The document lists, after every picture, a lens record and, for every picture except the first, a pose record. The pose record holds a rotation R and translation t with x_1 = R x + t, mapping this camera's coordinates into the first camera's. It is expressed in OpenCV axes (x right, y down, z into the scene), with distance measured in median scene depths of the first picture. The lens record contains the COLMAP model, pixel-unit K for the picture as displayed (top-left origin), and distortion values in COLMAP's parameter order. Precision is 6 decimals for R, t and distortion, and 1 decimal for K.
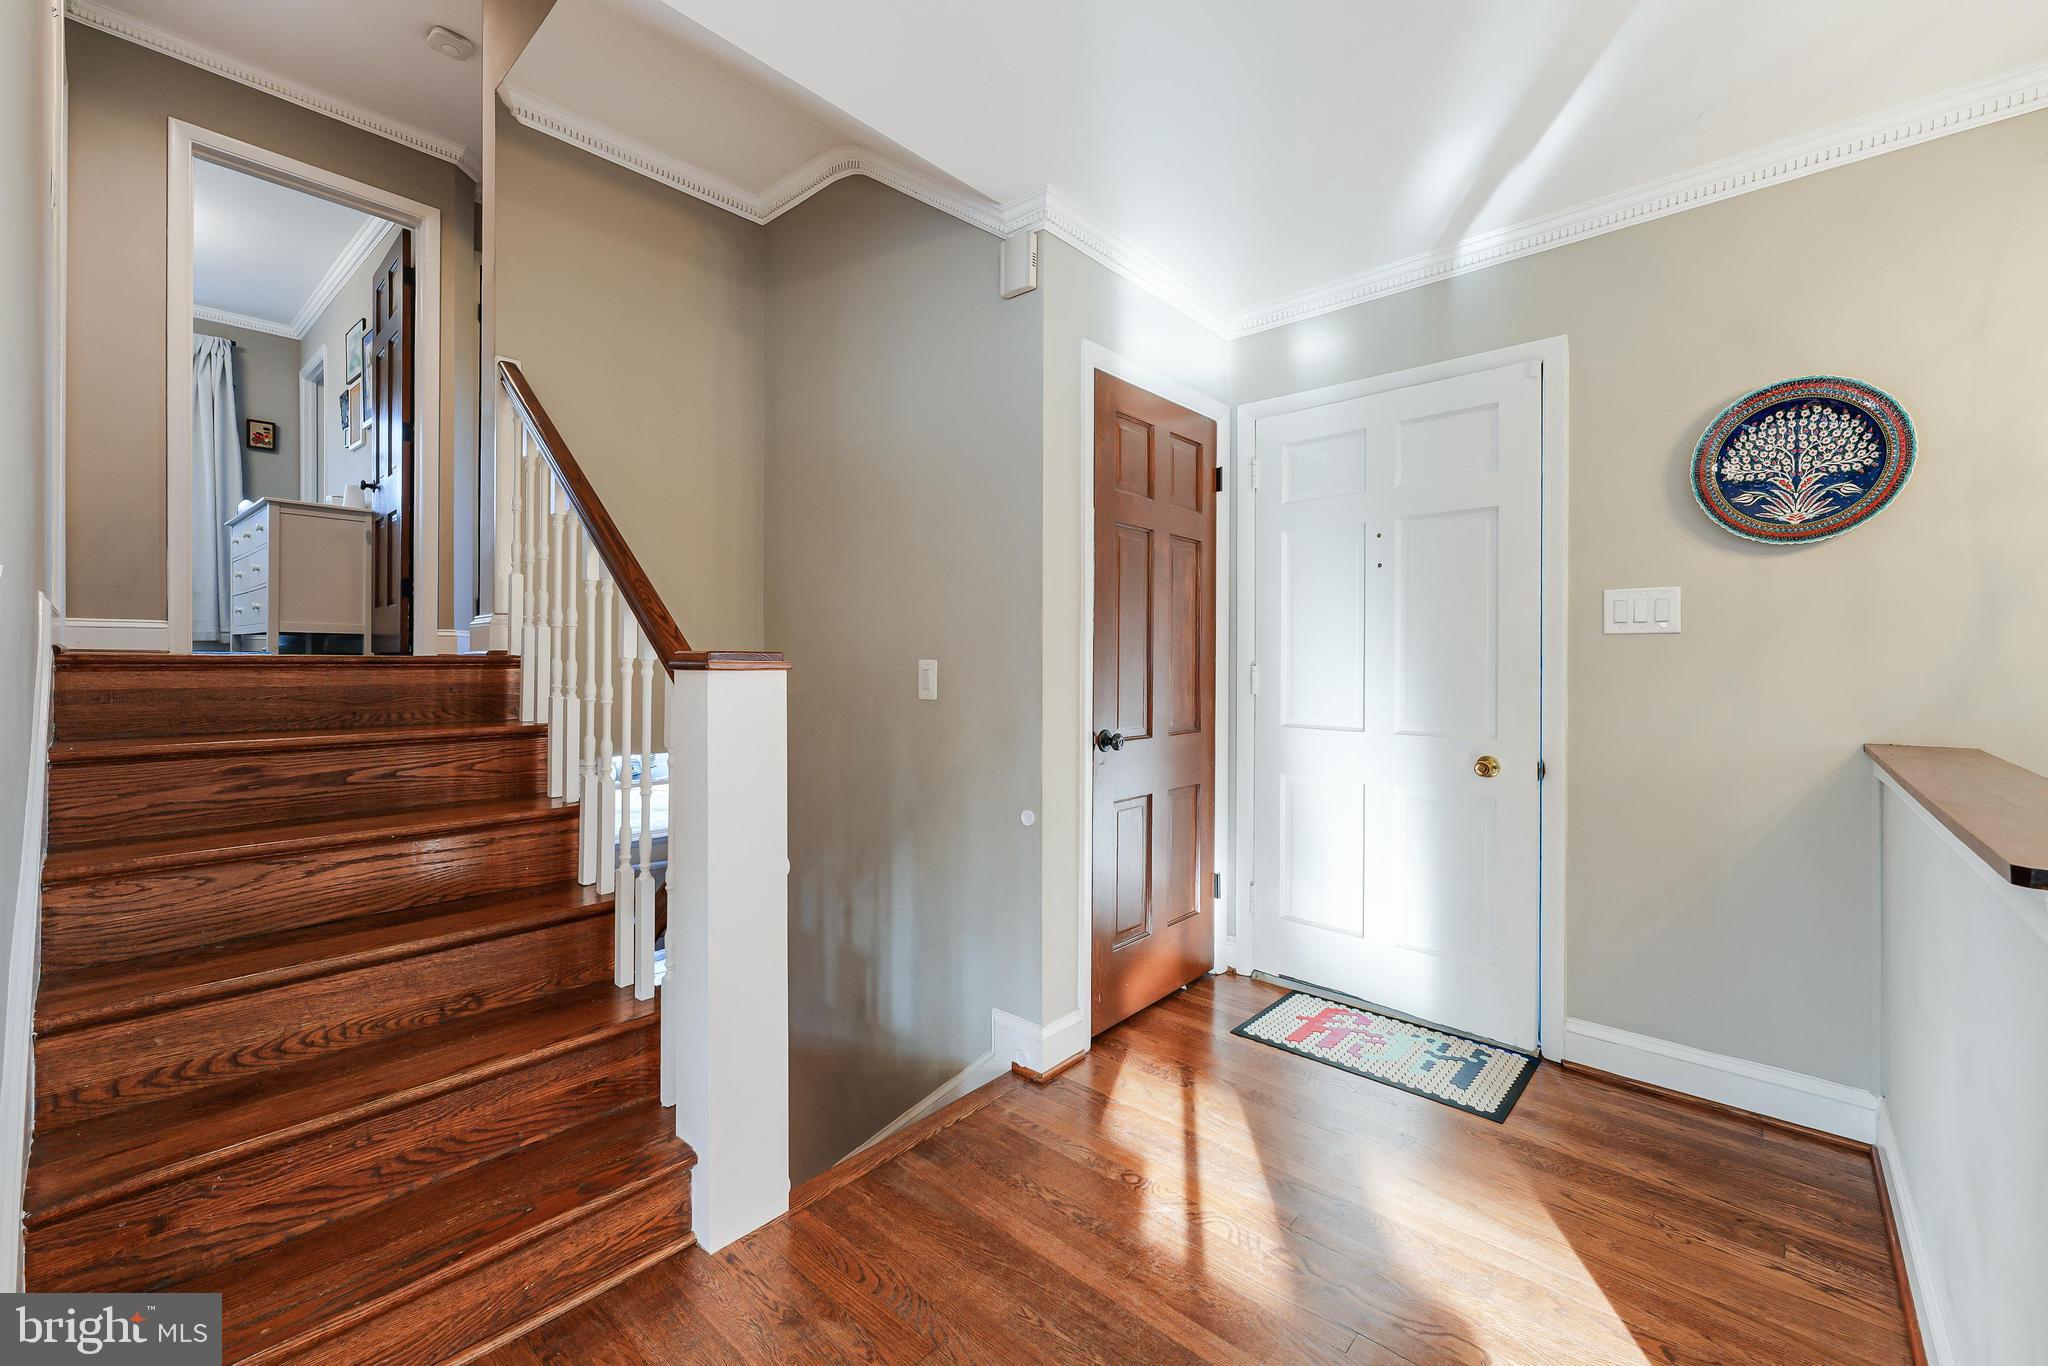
lens RADIAL K [[827.7, 0, 1033.9], [0, 827.7, 667.4], [0, 0, 1]] dist [-0.002847, 0.001804]
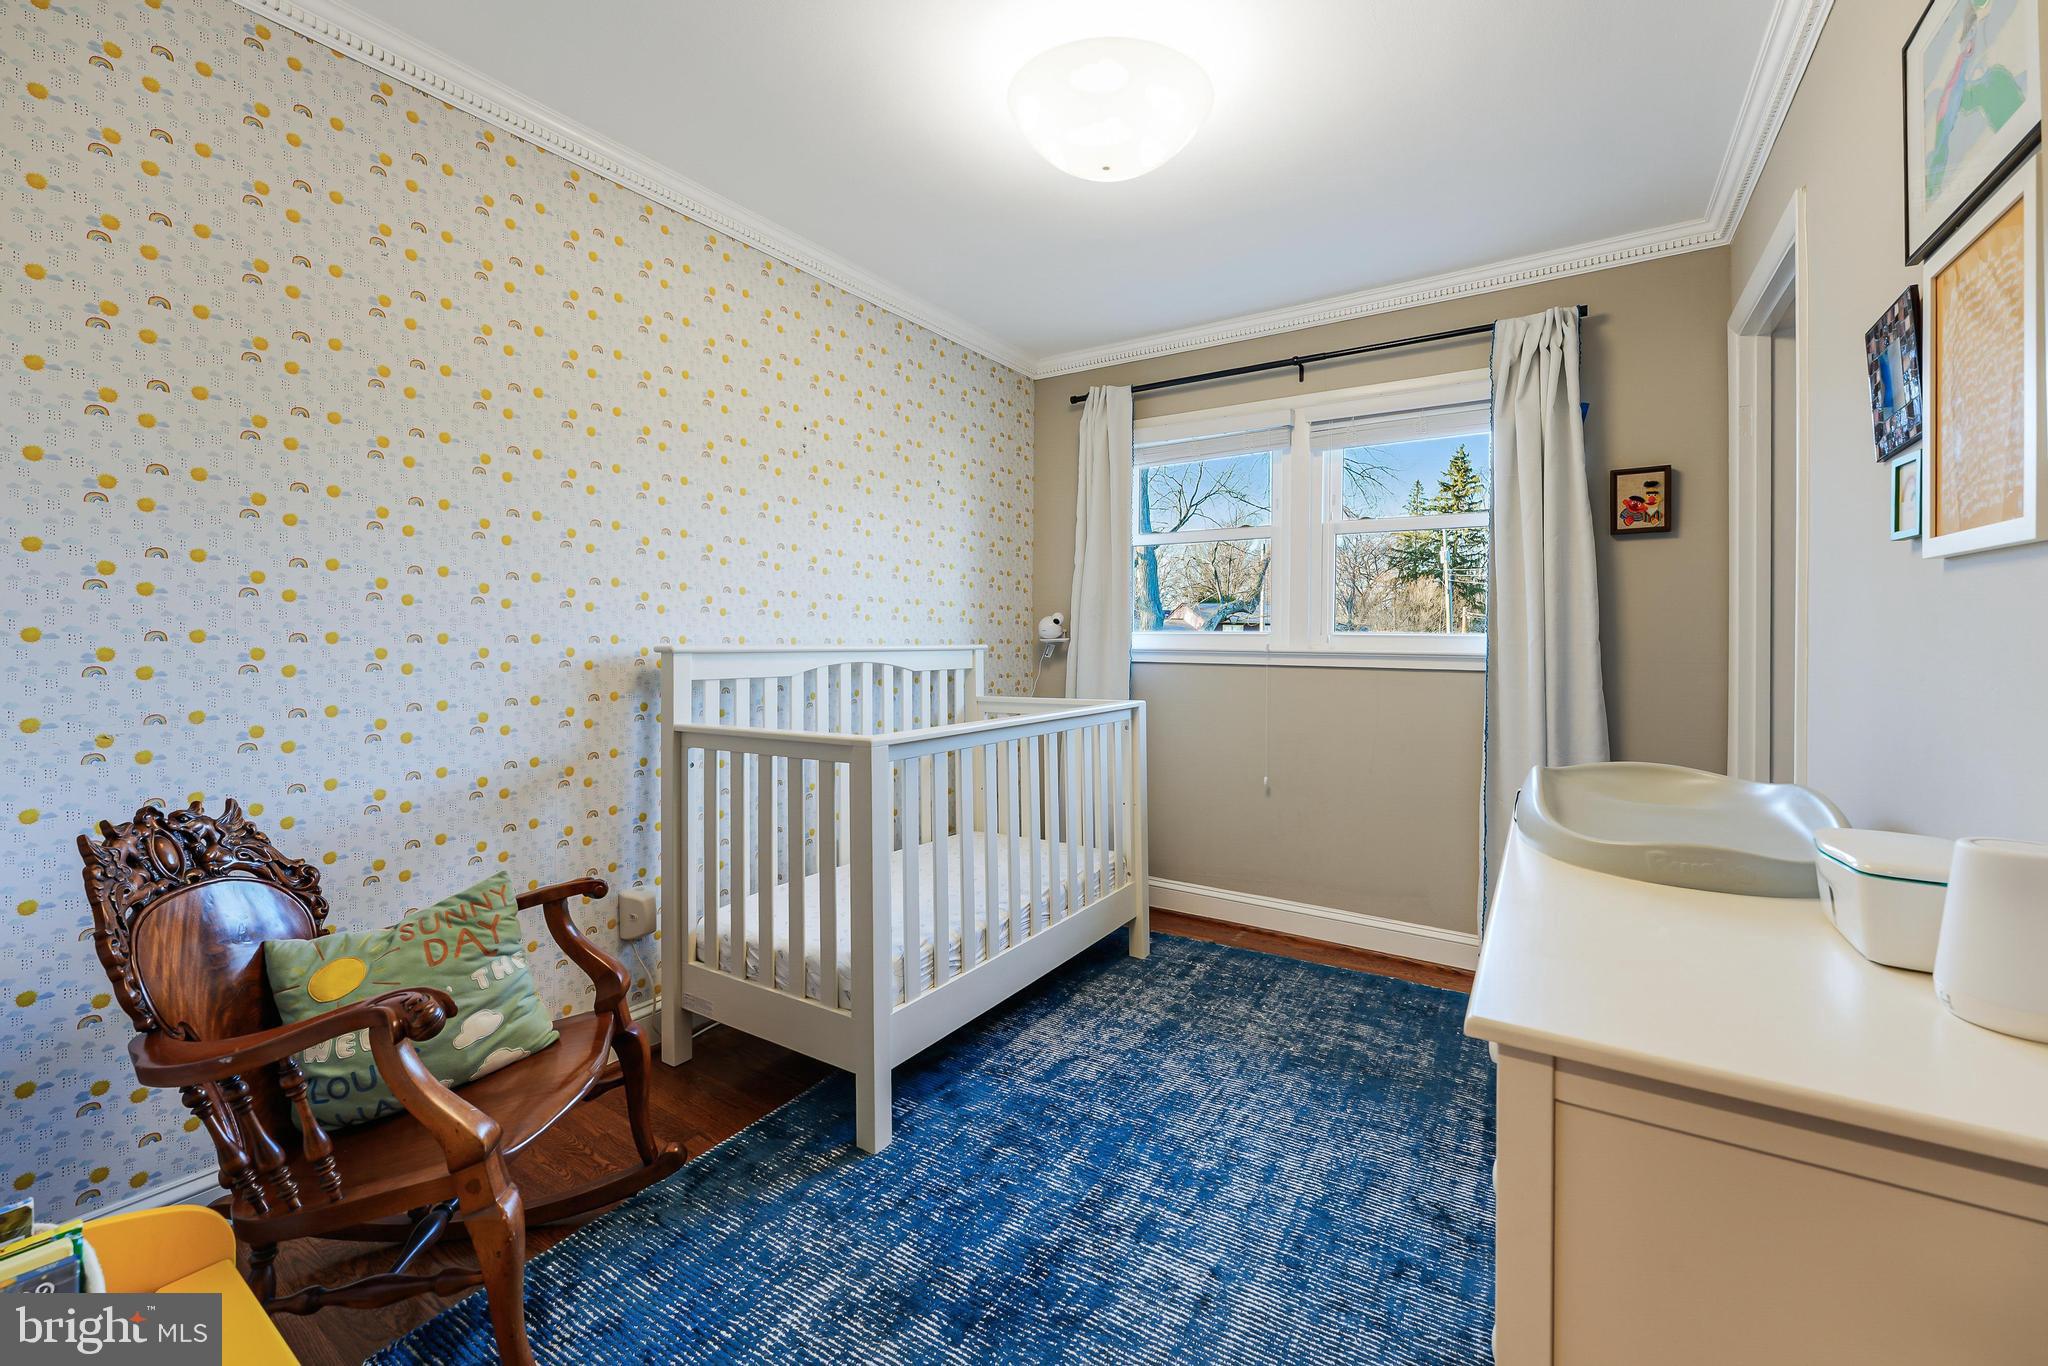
lens RADIAL K [[827.7, 0, 1031.2], [0, 827.7, 639.5], [0, 0, 1]] dist [-0.002847, 0.001804]
pose [[0.127164, -0.001692, -0.991880, -0.551650], [-0.011113, 0.999933, -0.003130, -0.205405], [0.991819, 0.011421, 0.127136, 0.636179]]
